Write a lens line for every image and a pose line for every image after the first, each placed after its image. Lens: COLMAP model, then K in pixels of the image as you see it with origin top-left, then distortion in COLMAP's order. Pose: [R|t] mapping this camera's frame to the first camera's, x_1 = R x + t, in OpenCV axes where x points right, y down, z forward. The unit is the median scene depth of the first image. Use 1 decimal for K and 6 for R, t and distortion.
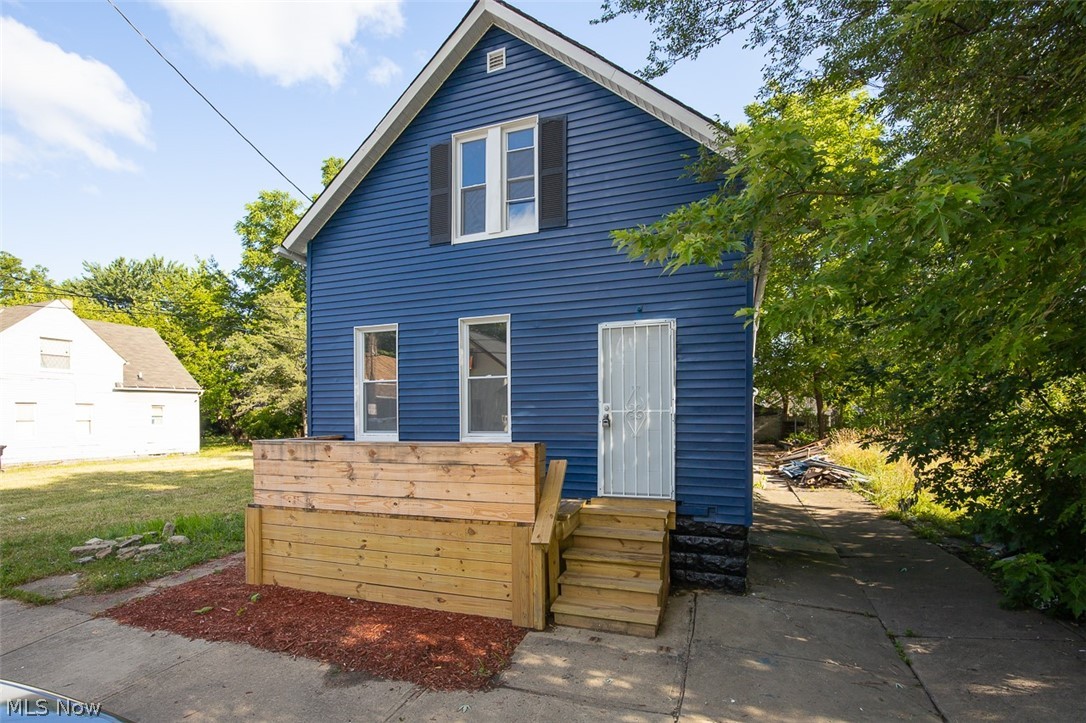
lens RADIAL K [[499.3, 0, 563.8], [0, 499.3, 411.4], [0, 0, 1]] dist [-0.009040, 0.000006]
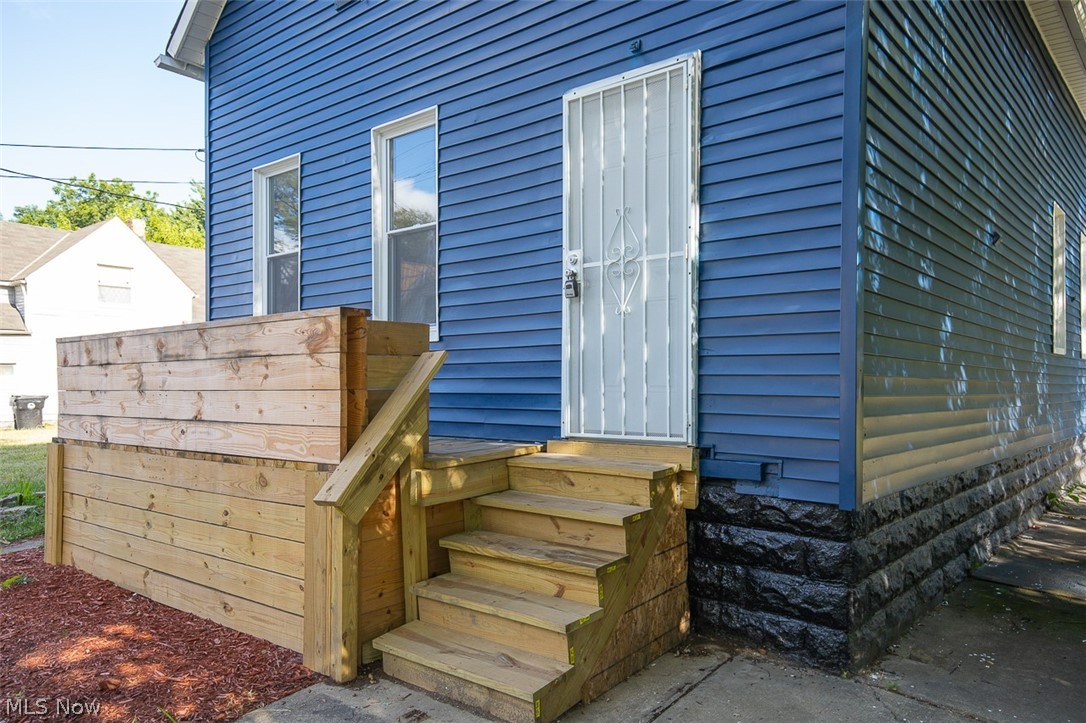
lens RADIAL K [[775.5, 0, 543.5], [0, 775.5, 356.1], [0, 0, 1]] dist [0.053972, 0.000081]
pose [[0.939102, -0.007122, -0.343566, 0.348118], [0.002727, 0.999908, -0.013275, 0.107574], [0.343629, 0.011530, 0.939035, 0.284599]]
